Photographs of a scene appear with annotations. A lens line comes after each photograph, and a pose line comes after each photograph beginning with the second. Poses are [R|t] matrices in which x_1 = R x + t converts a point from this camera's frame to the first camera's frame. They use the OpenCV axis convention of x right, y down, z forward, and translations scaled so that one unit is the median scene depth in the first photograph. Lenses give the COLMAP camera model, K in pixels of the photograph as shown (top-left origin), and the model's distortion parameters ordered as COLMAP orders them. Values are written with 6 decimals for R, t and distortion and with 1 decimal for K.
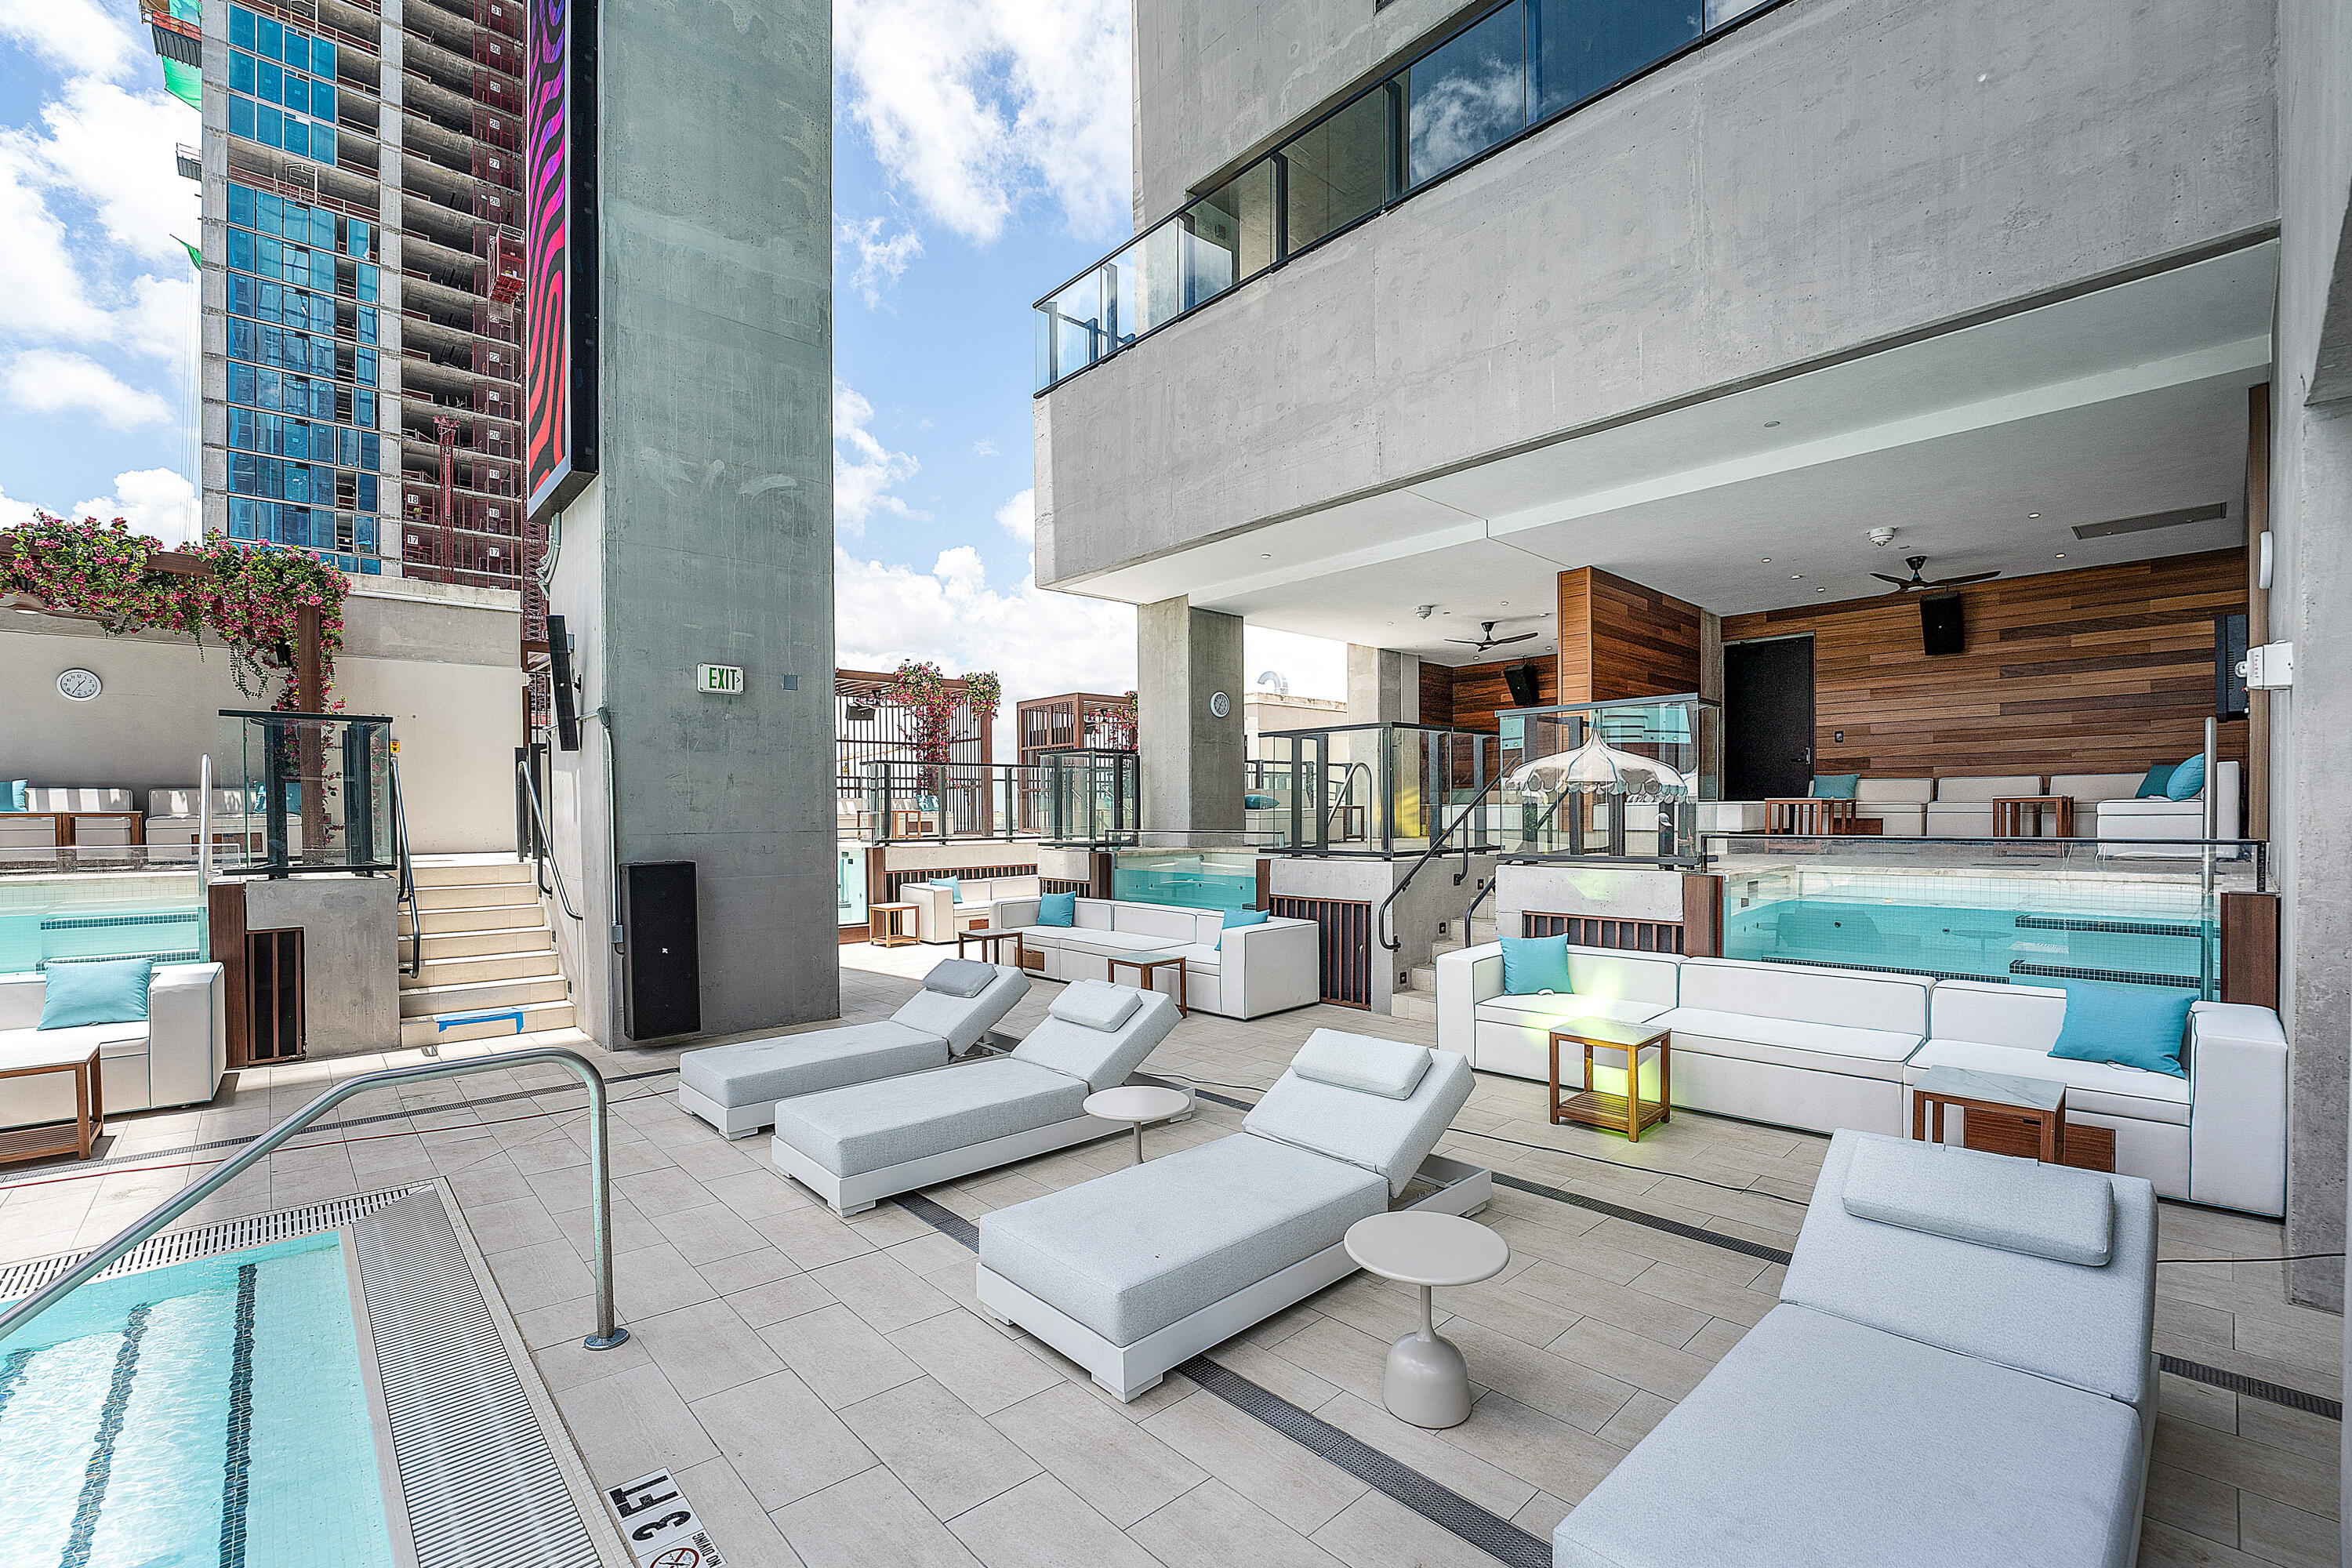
lens RADIAL K [[992.2, 0, 1154.6], [0, 992.2, 831.2], [0, 0, 1]] dist [-0.010112, -0.001988]
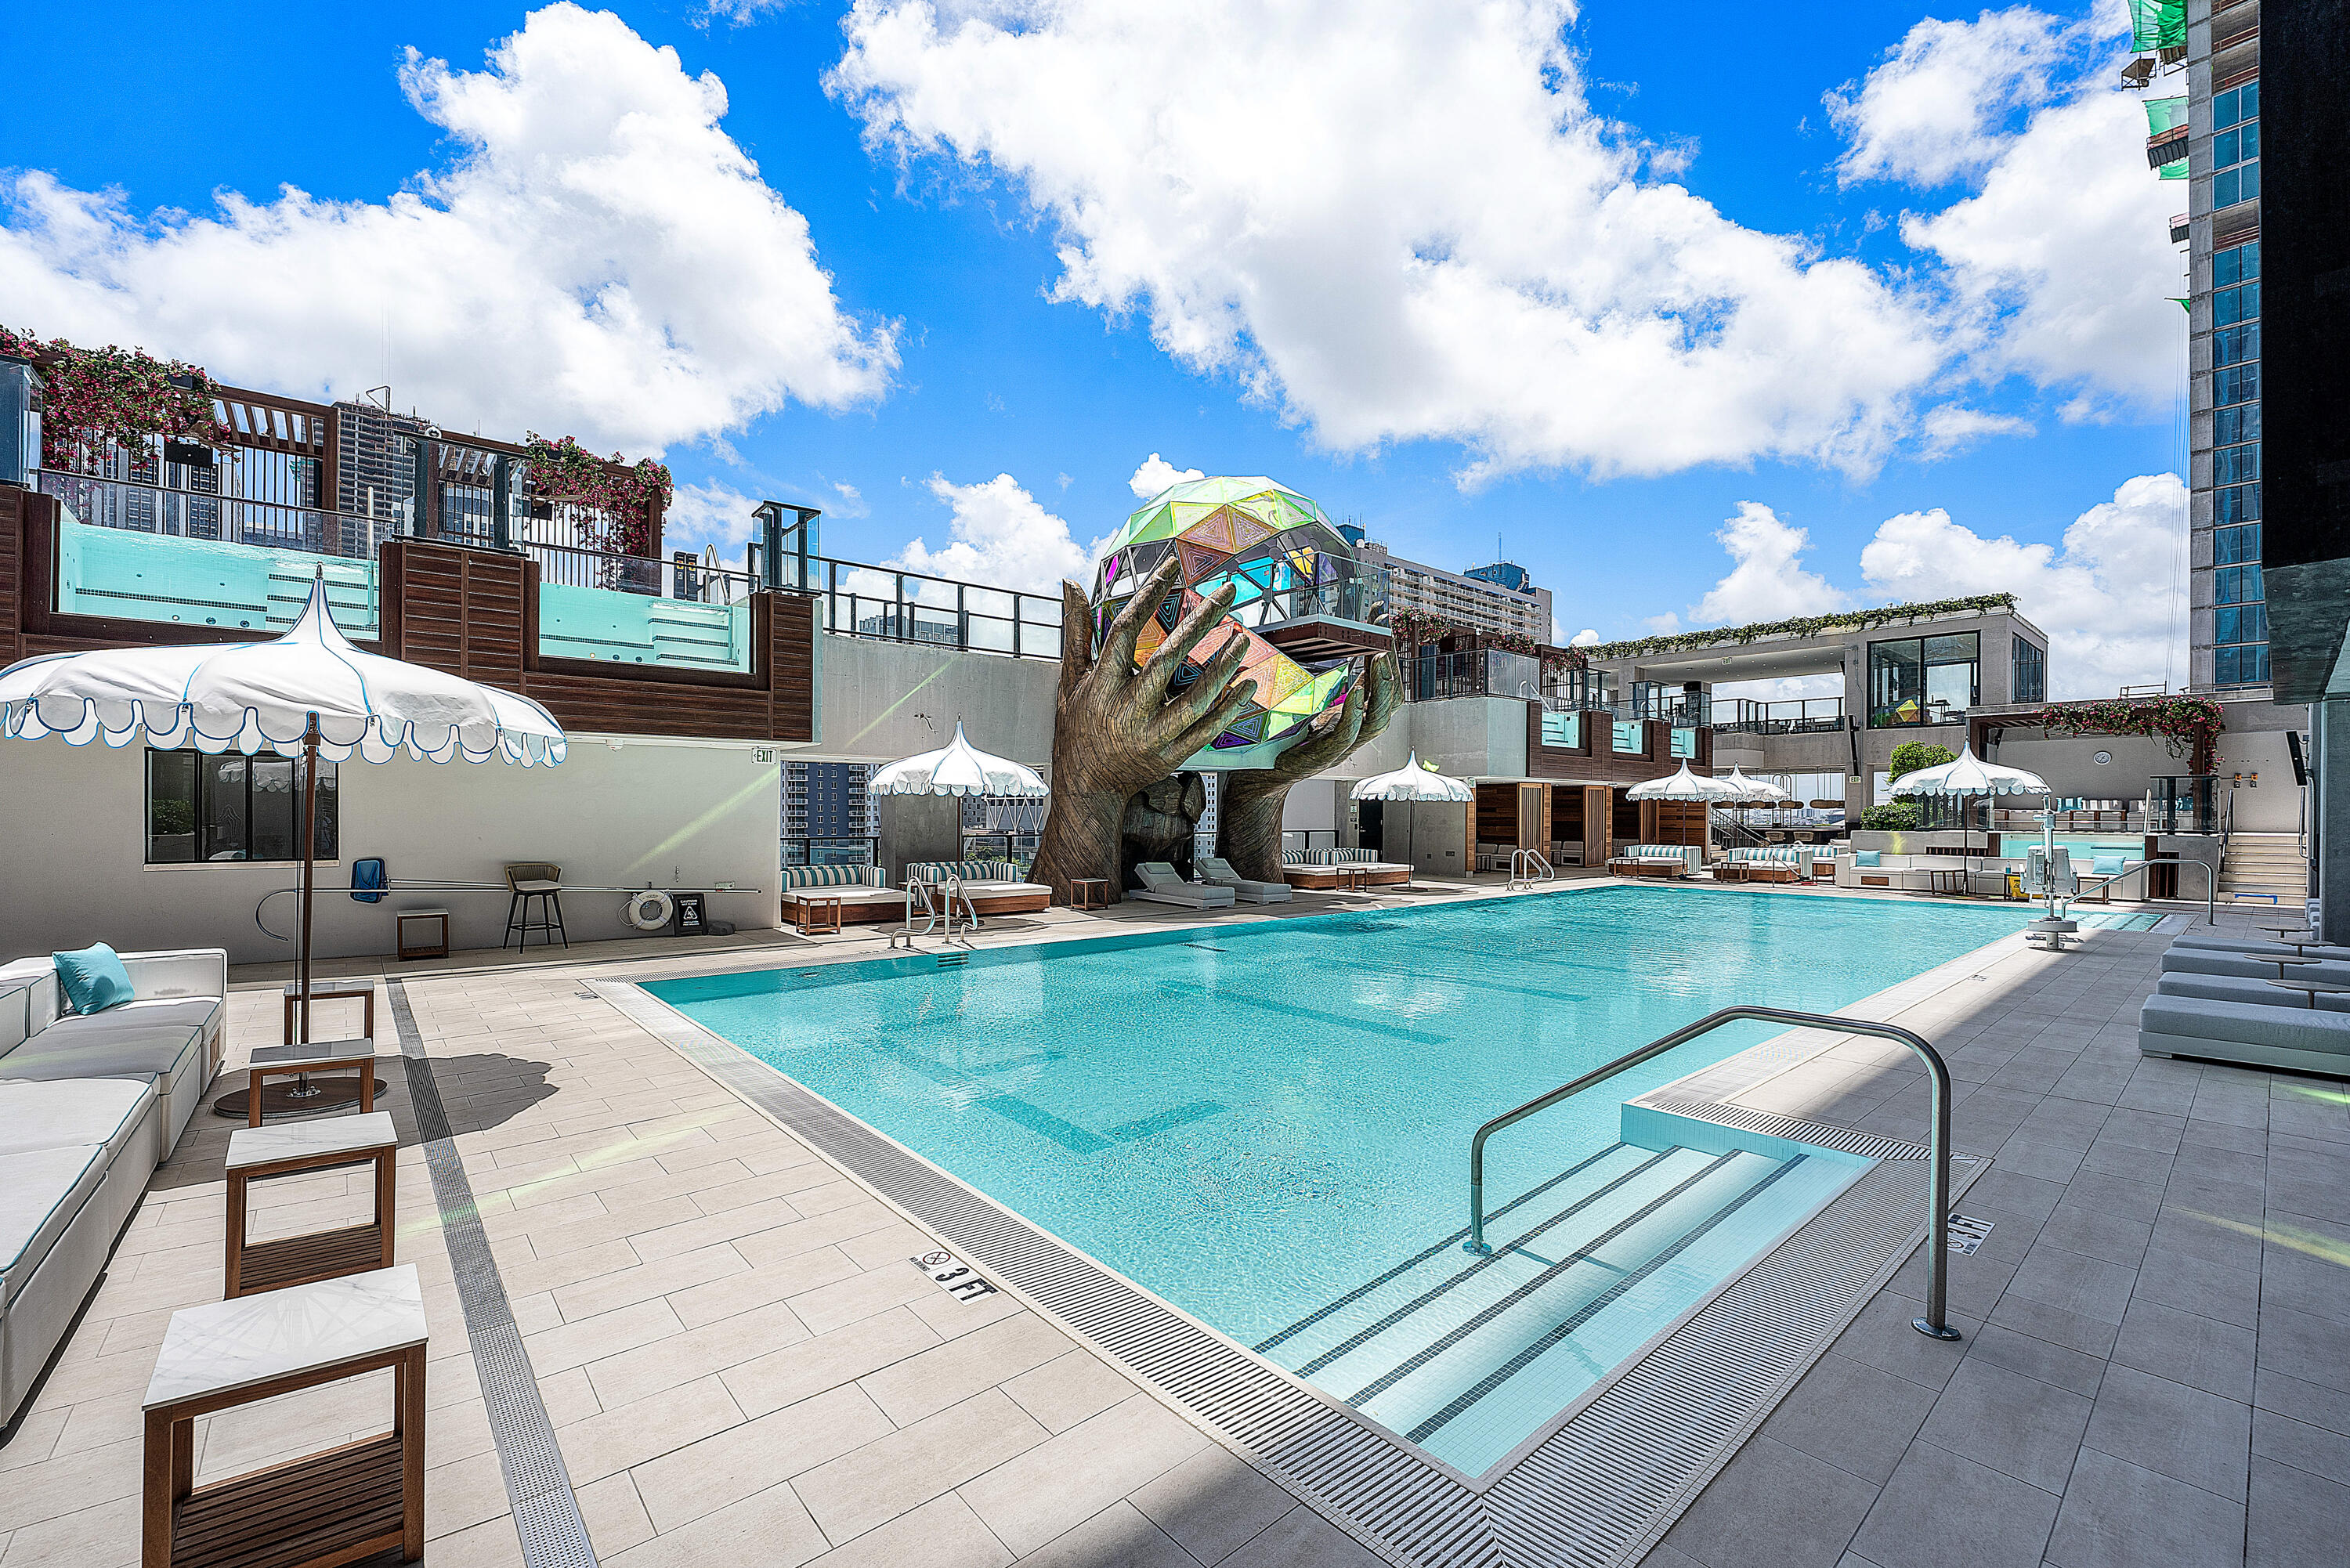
lens RADIAL K [[991.3, 0, 1139.3], [0, 991.3, 823.0], [0, 0, 1]] dist [-0.010112, -0.001988]
pose [[-0.022517, 0.021872, -0.999507, 0.215106], [-0.024267, 0.999454, 0.022417, 0.002646], [0.999452, 0.024759, -0.021974, -0.206130]]
